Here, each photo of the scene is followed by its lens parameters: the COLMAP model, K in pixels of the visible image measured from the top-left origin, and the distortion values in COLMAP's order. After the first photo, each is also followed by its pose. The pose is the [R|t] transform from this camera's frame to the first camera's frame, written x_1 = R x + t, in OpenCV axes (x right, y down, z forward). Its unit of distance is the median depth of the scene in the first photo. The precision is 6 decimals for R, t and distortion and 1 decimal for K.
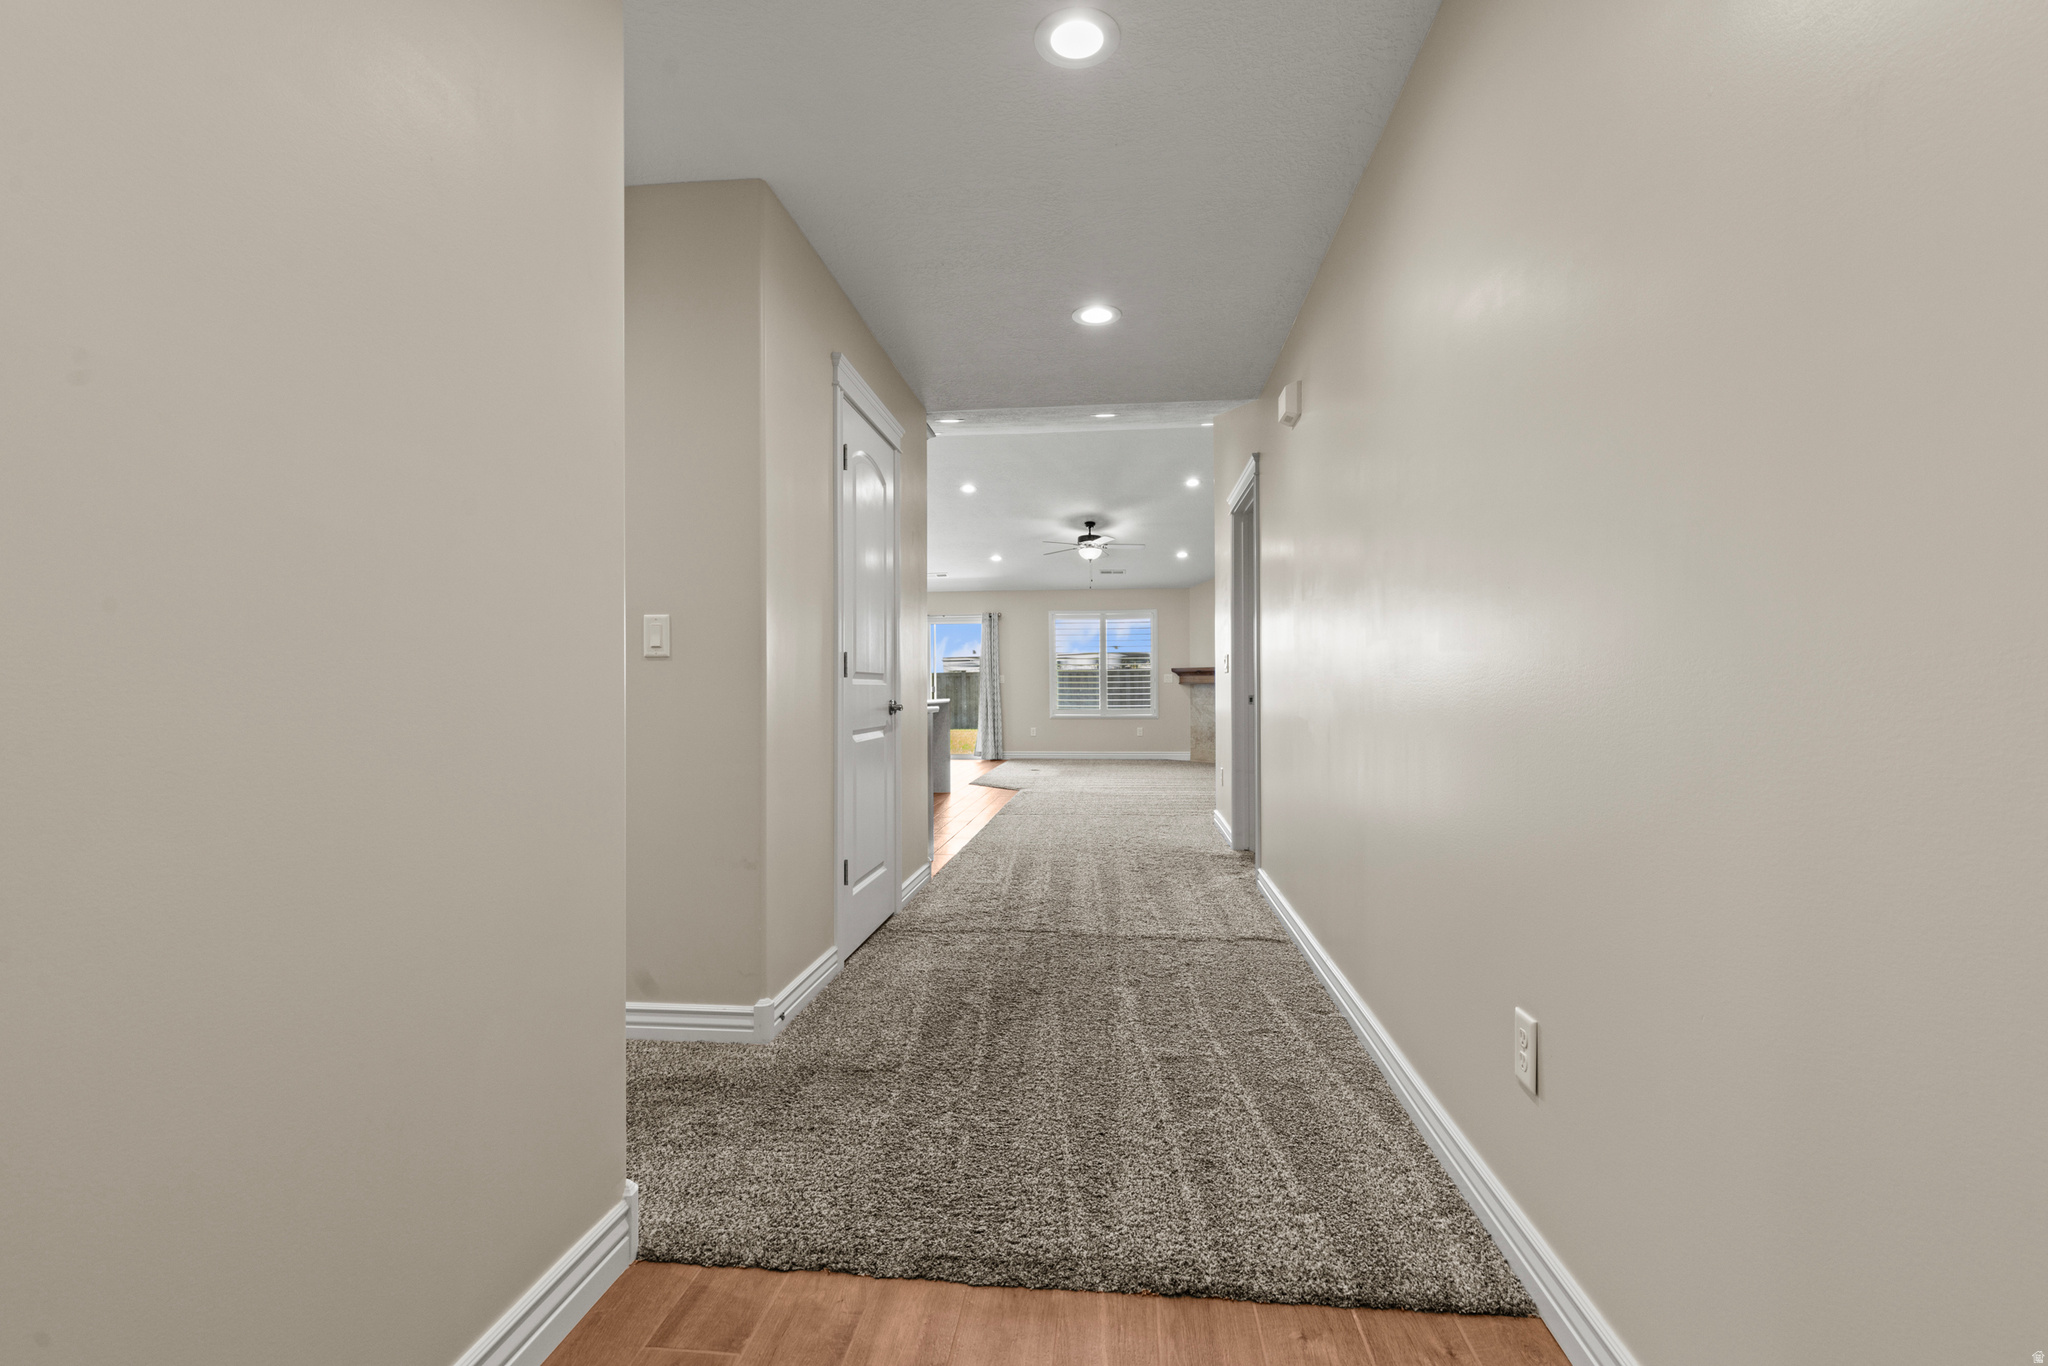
lens RADIAL K [[895.6, 0, 1014.2], [0, 895.6, 682.7], [0, 0, 1]] dist [0.006980, -0.001557]
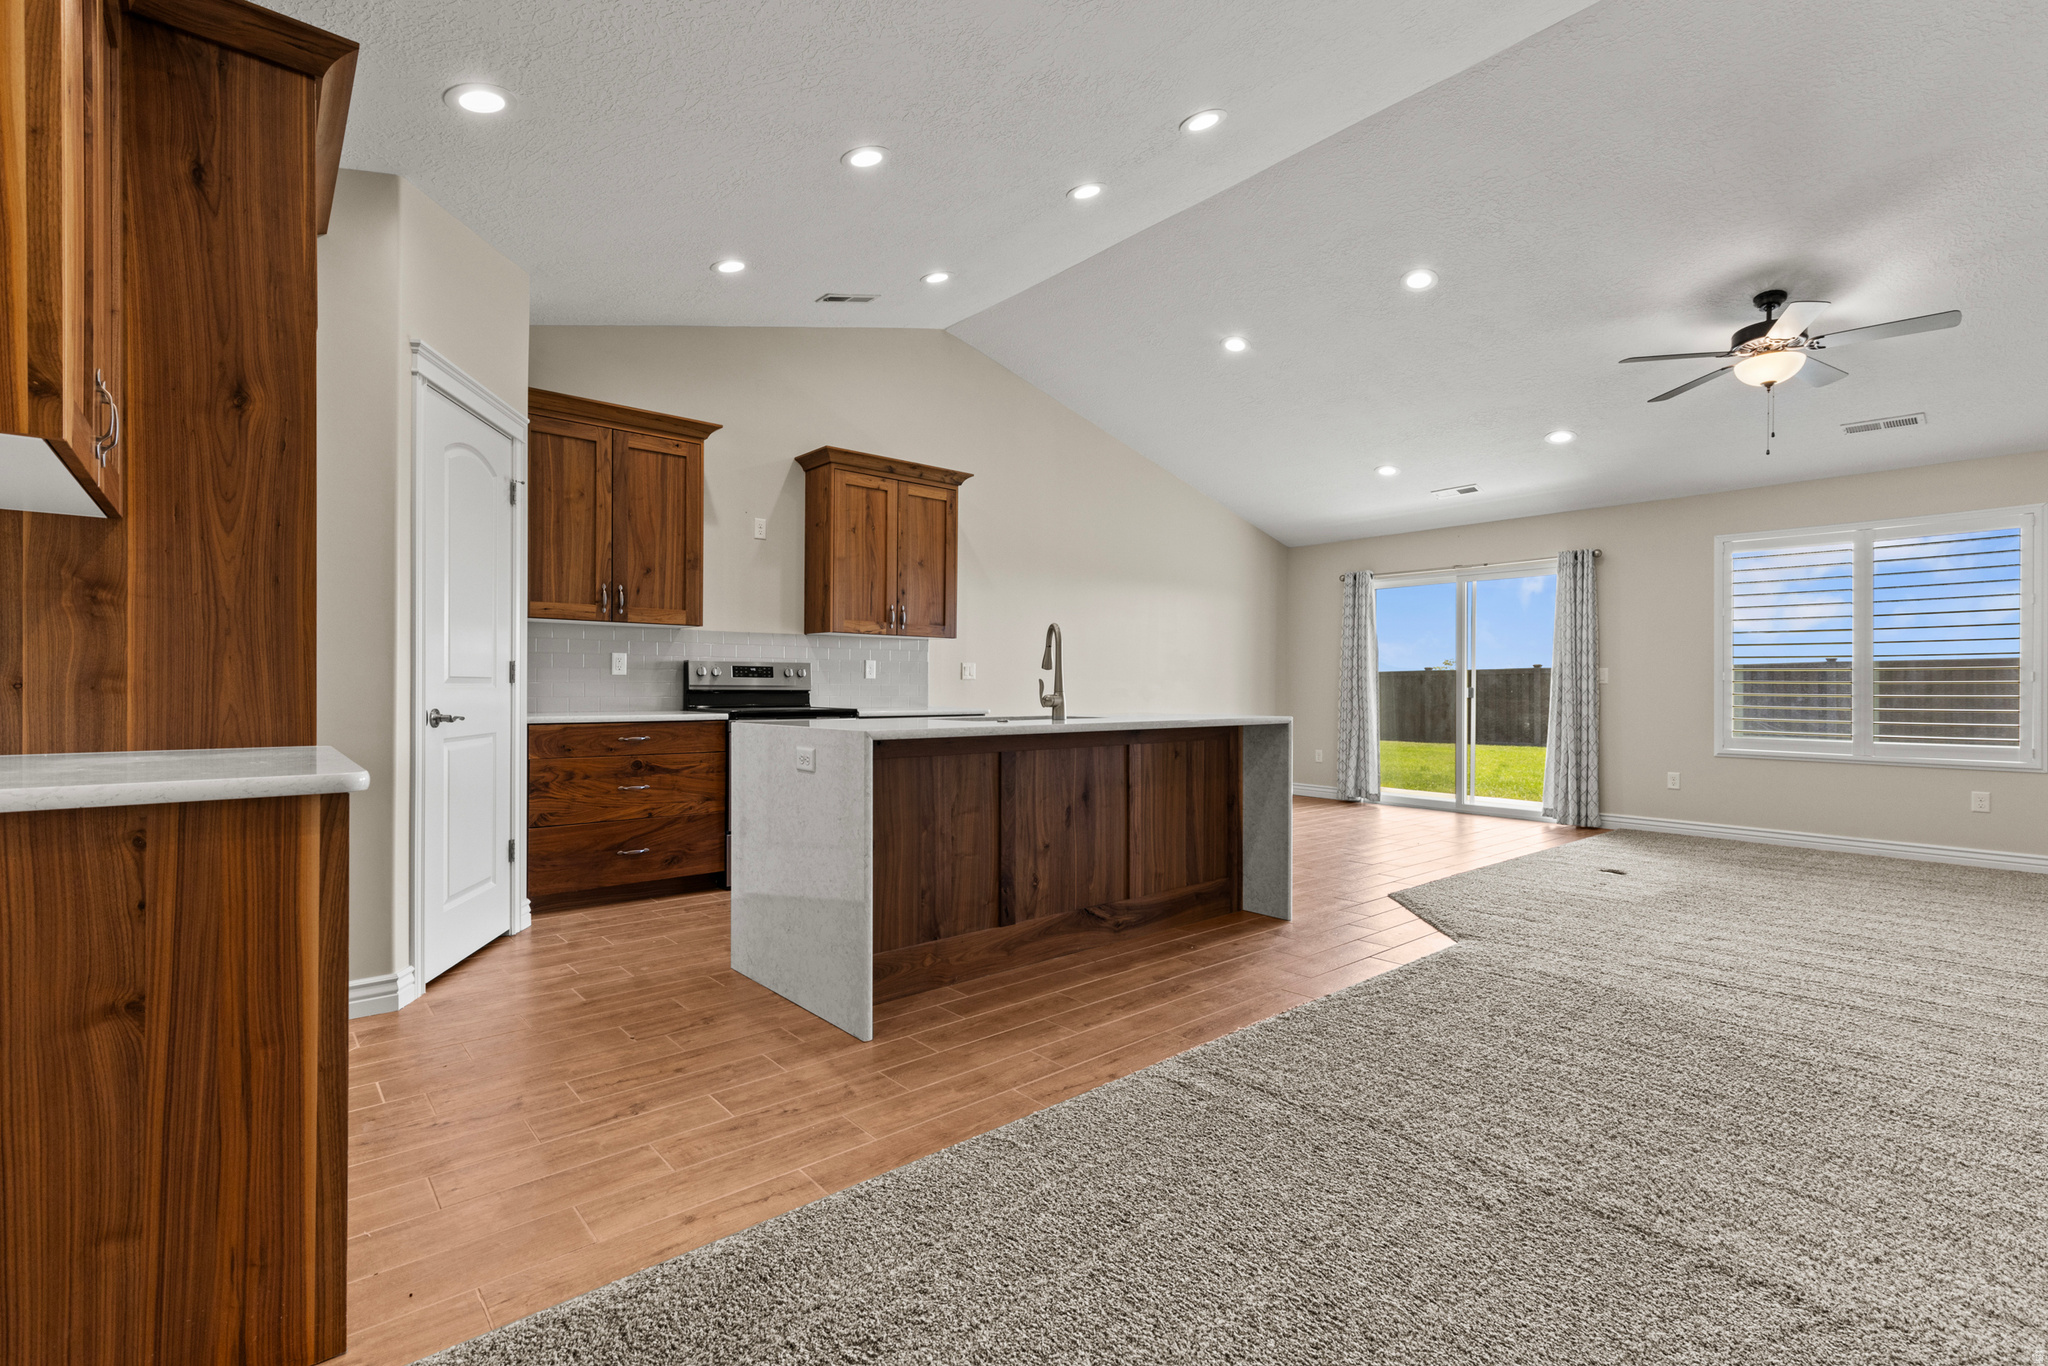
lens RADIAL K [[895.6, 0, 1025.3], [0, 895.6, 680.6], [0, 0, 1]] dist [0.006980, -0.001557]
pose [[0.734228, 0.006329, -0.678874, 0.096779], [-0.007162, 0.999973, 0.001576, 0.000691], [0.678866, 0.003705, 0.734253, 0.388742]]
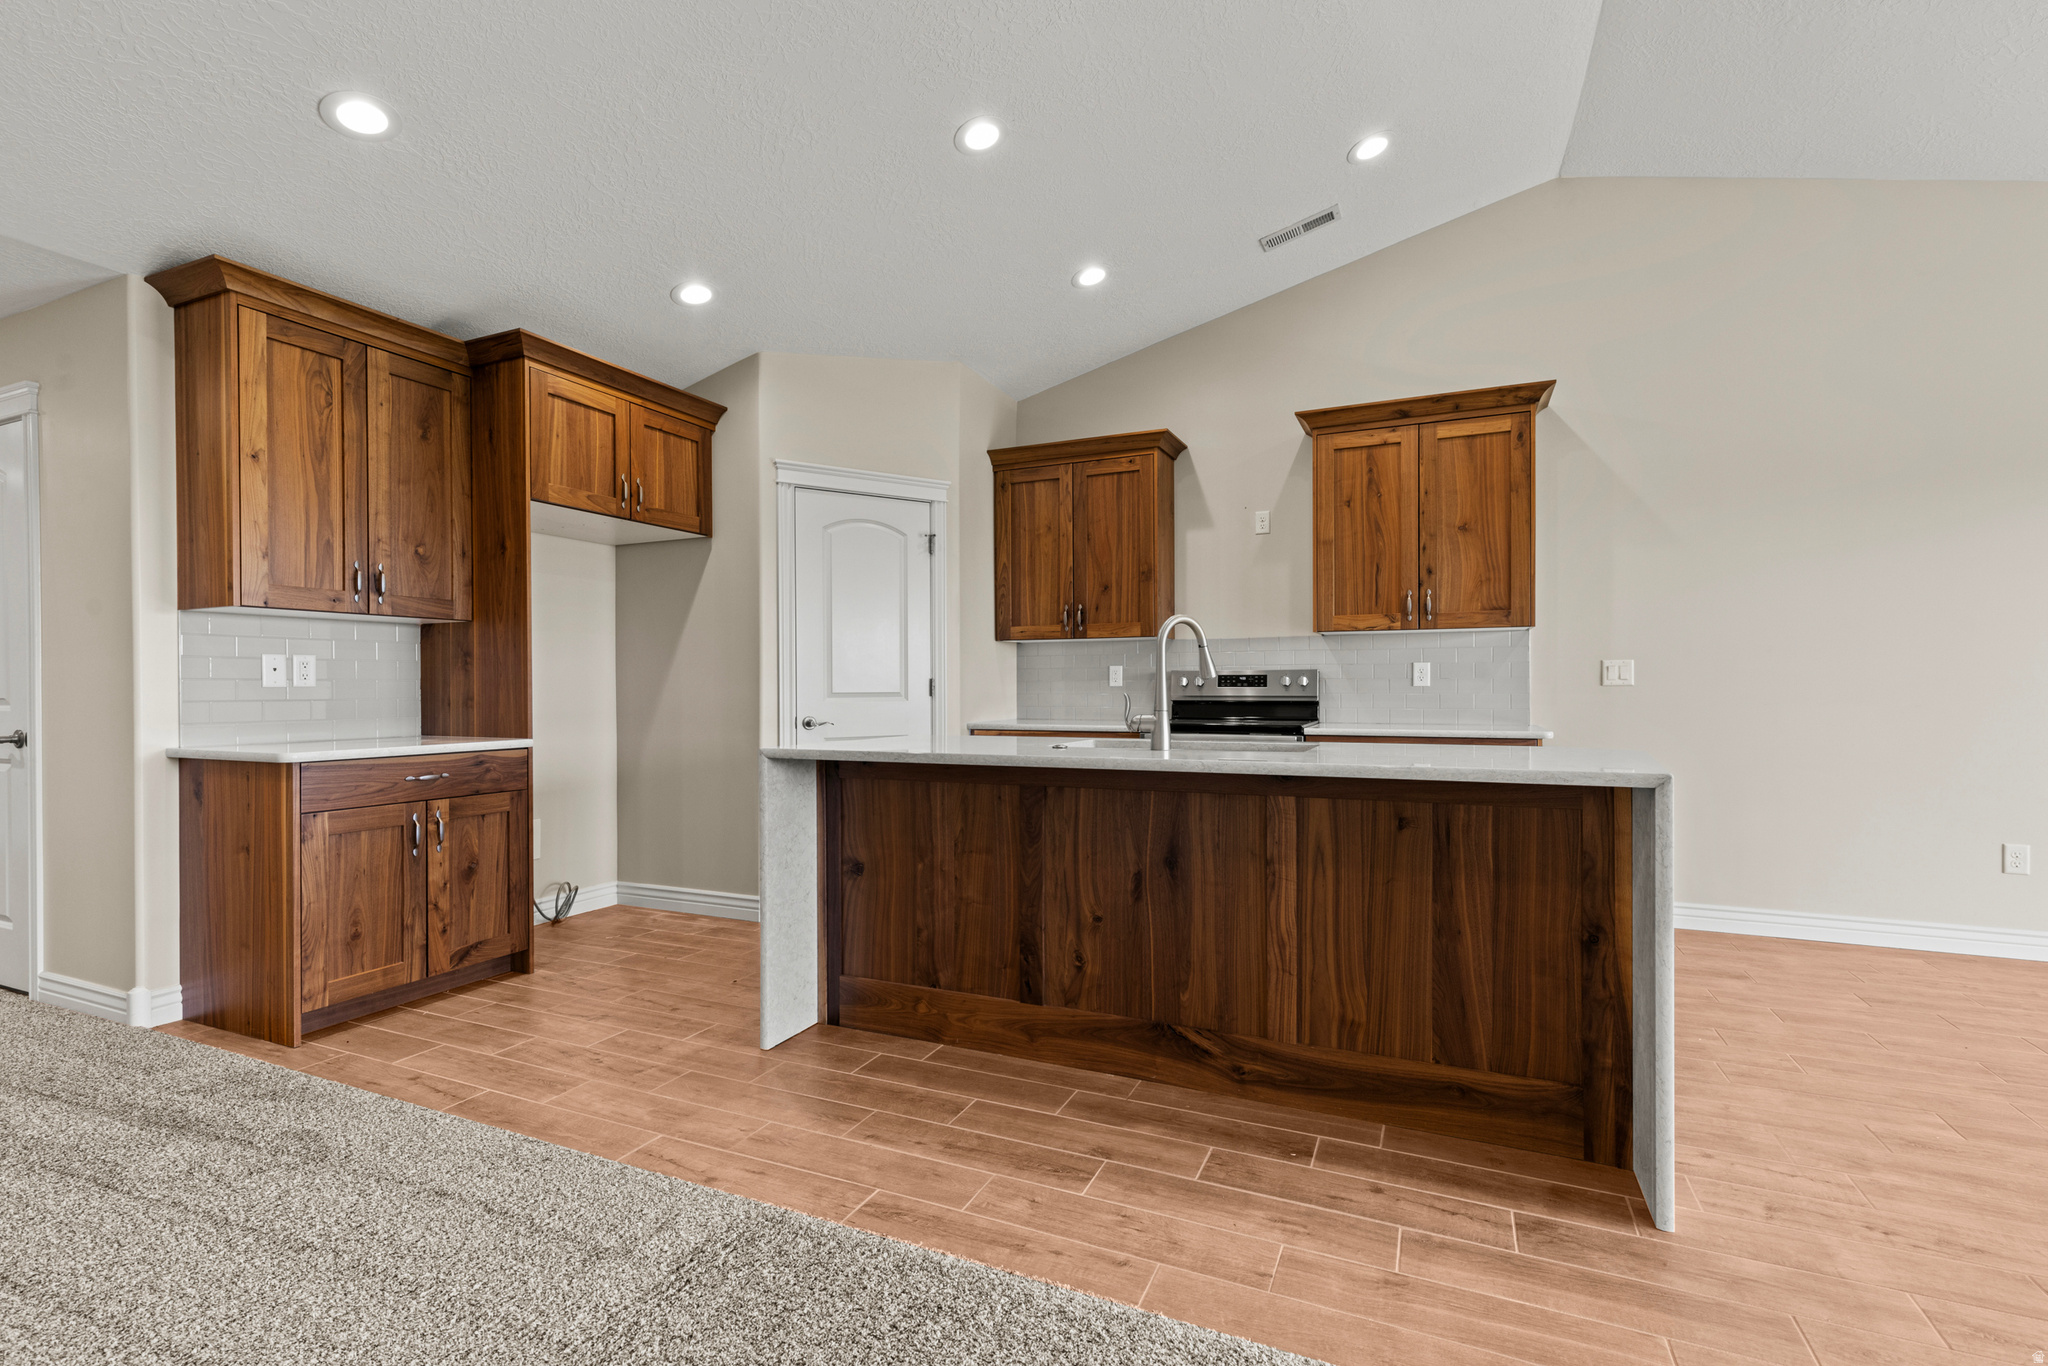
lens RADIAL K [[895.6, 0, 1002.6], [0, 895.6, 685.9], [0, 0, 1]] dist [0.006980, -0.001557]
pose [[-0.299405, 0.001929, -0.954124, 0.114400], [0.011224, 0.999936, -0.001501, -0.000579], [0.954060, -0.011159, -0.299407, 0.618999]]
